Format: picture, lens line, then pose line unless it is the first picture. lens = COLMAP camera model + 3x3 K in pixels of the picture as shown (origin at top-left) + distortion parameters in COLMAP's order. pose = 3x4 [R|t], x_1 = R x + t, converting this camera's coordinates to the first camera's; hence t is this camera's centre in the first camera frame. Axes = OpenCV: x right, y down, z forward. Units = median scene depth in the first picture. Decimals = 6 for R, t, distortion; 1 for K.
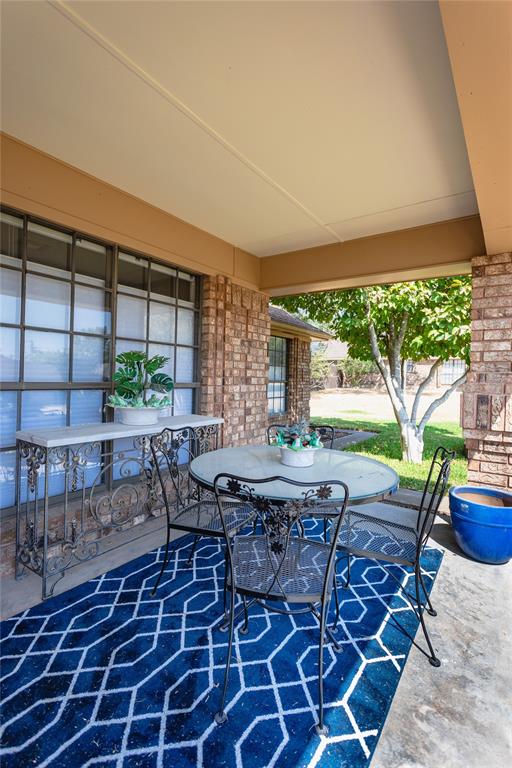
lens RADIAL K [[364.8, 0, 251.1], [0, 364.8, 369.4], [0, 0, 1]] dist [-0.000767, -0.000165]
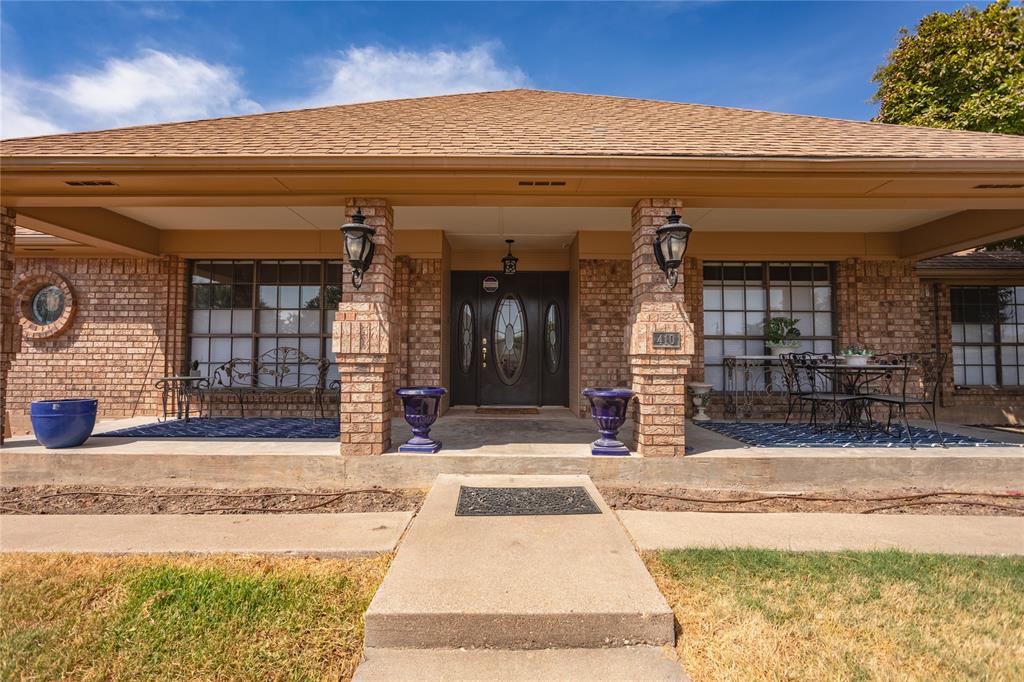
lens RADIAL K [[486.4, 0, 511.7], [0, 486.4, 335.6], [0, 0, 1]] dist [-0.000767, -0.000165]
pose [[0.589140, -0.059854, -0.805811, 0.639081], [0.024368, 0.998115, -0.056322, 0.110703], [0.807663, 0.013545, 0.589488, -1.146509]]
